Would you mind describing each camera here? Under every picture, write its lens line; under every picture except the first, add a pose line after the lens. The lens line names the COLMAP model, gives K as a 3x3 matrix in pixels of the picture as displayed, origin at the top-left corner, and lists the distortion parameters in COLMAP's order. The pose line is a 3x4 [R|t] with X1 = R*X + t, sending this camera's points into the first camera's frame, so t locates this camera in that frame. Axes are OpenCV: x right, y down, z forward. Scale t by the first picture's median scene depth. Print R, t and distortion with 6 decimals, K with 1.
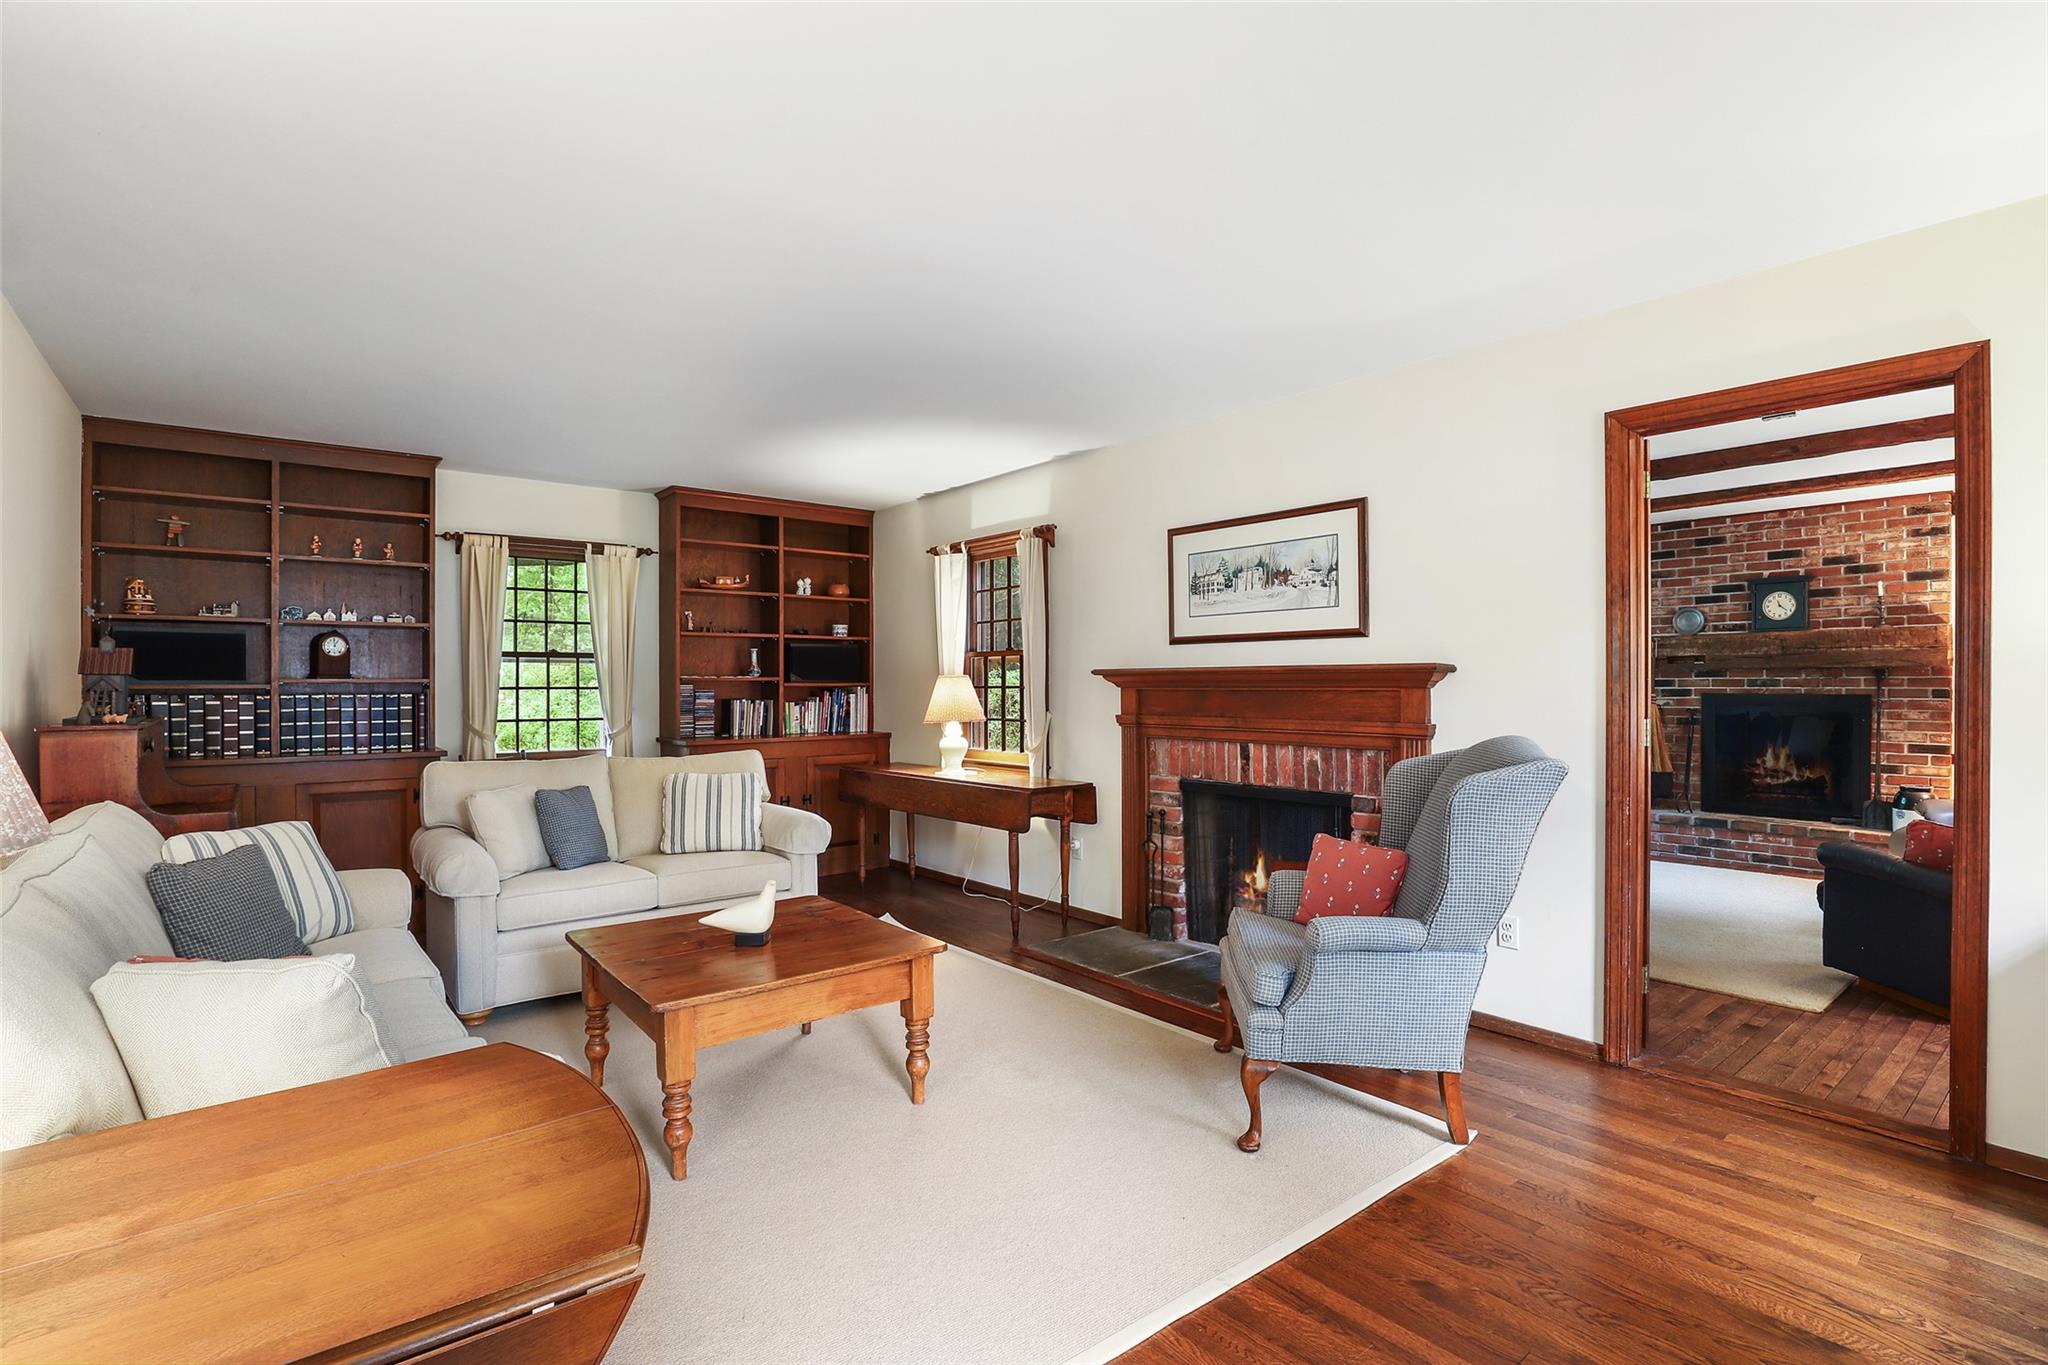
lens RADIAL K [[966.7, 0, 1029.0], [0, 966.7, 681.3], [0, 0, 1]] dist [-0.018646, 0.000785]
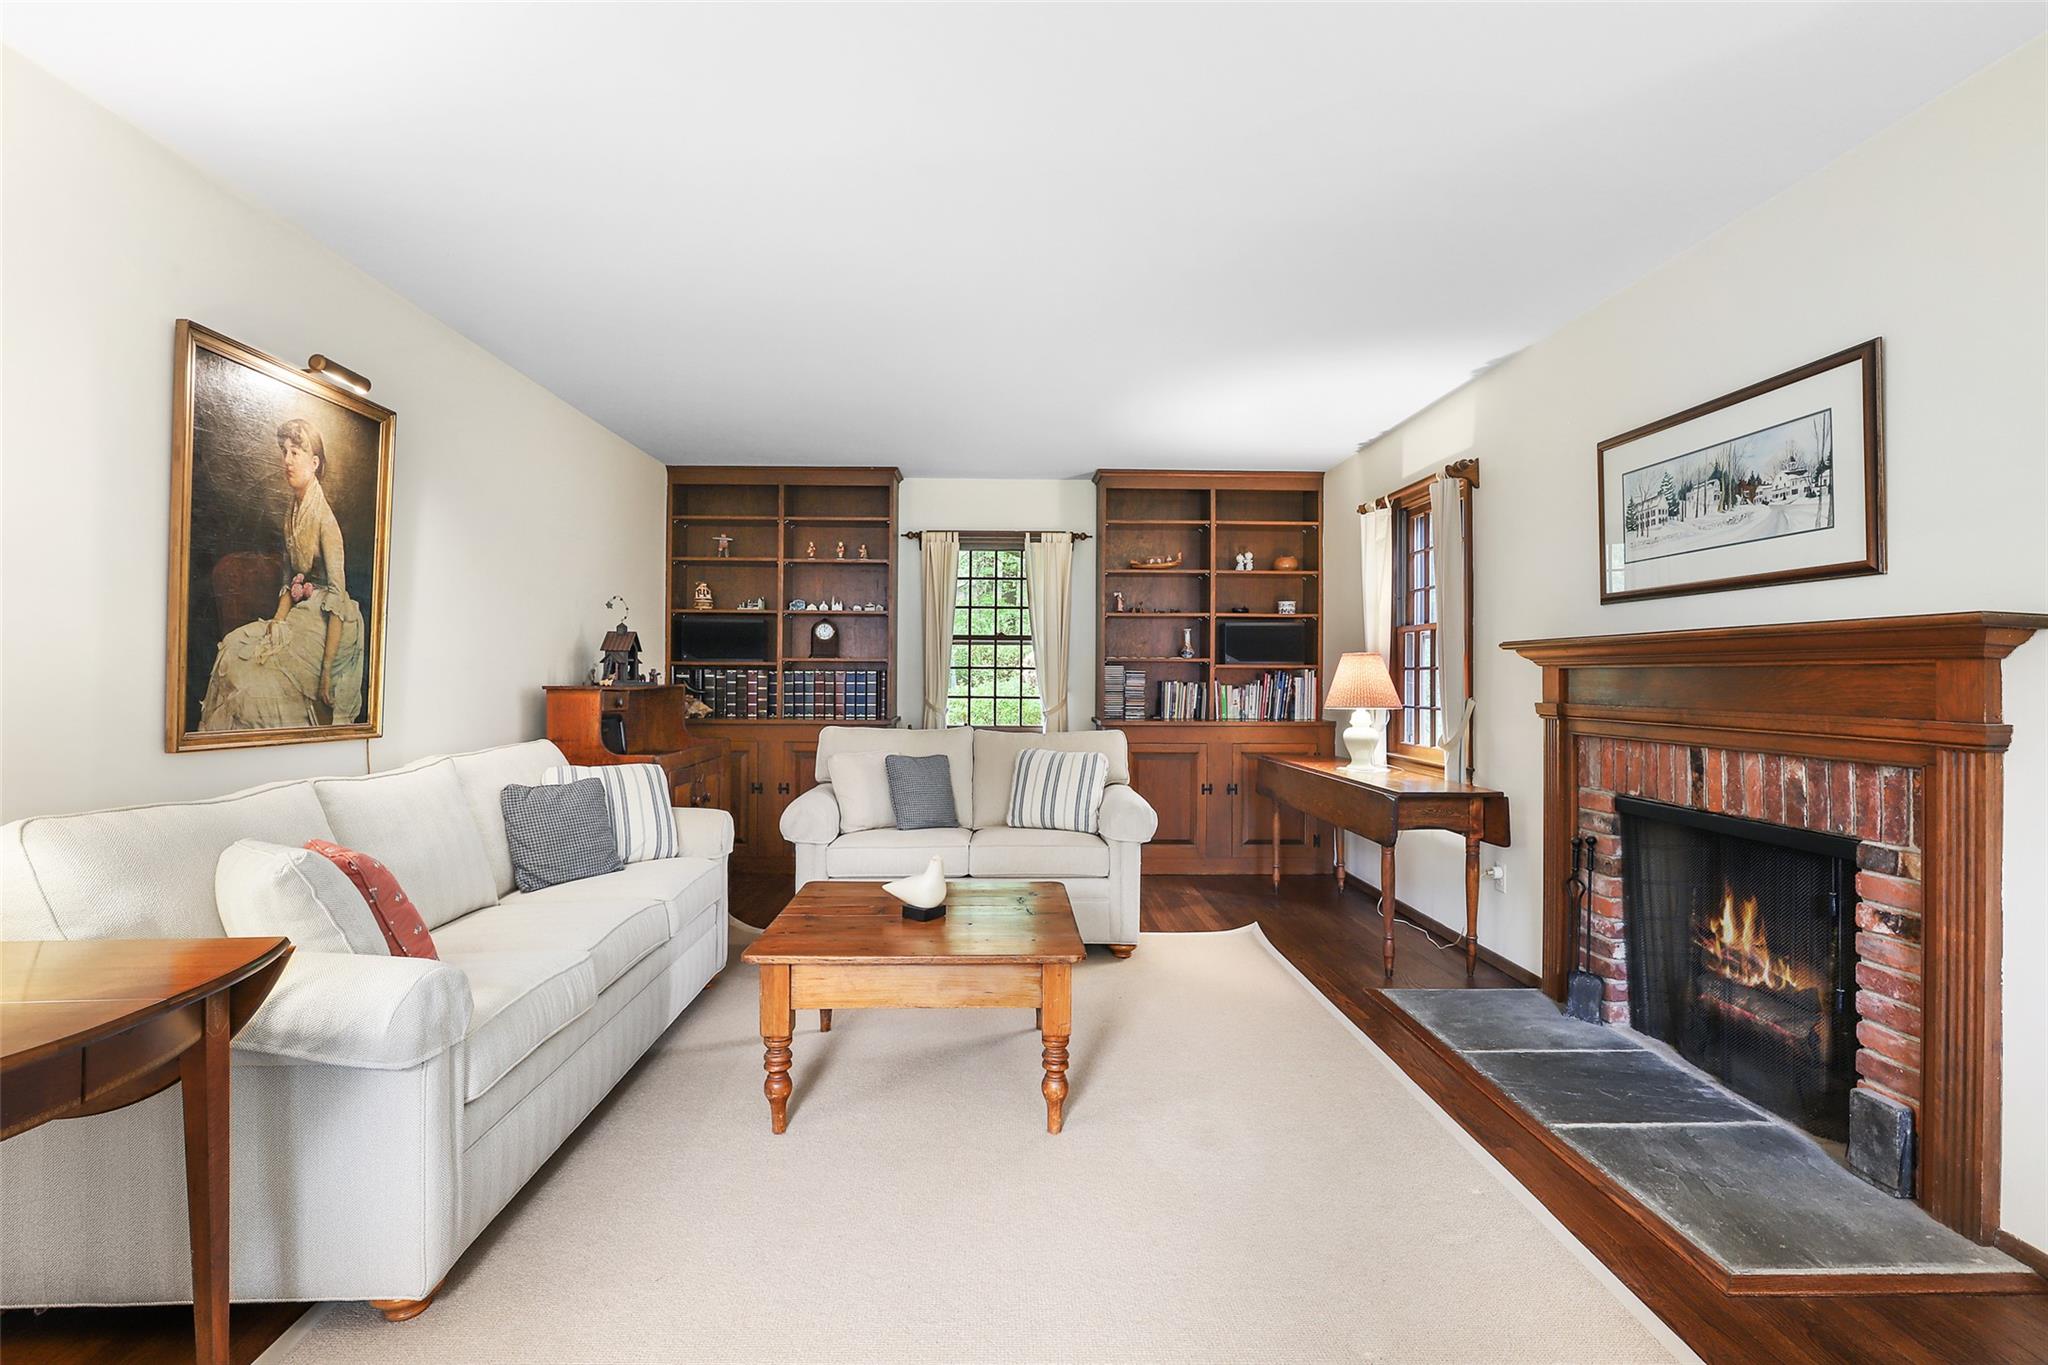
lens RADIAL K [[979.0, 0, 1022.6], [0, 979.0, 664.7], [0, 0, 1]] dist [-0.001945, -0.000385]
pose [[0.791921, 0.000312, -0.610624, 0.263330], [-0.006247, 0.999952, -0.007591, 0.015077], [0.610592, 0.009826, 0.791884, 0.182024]]
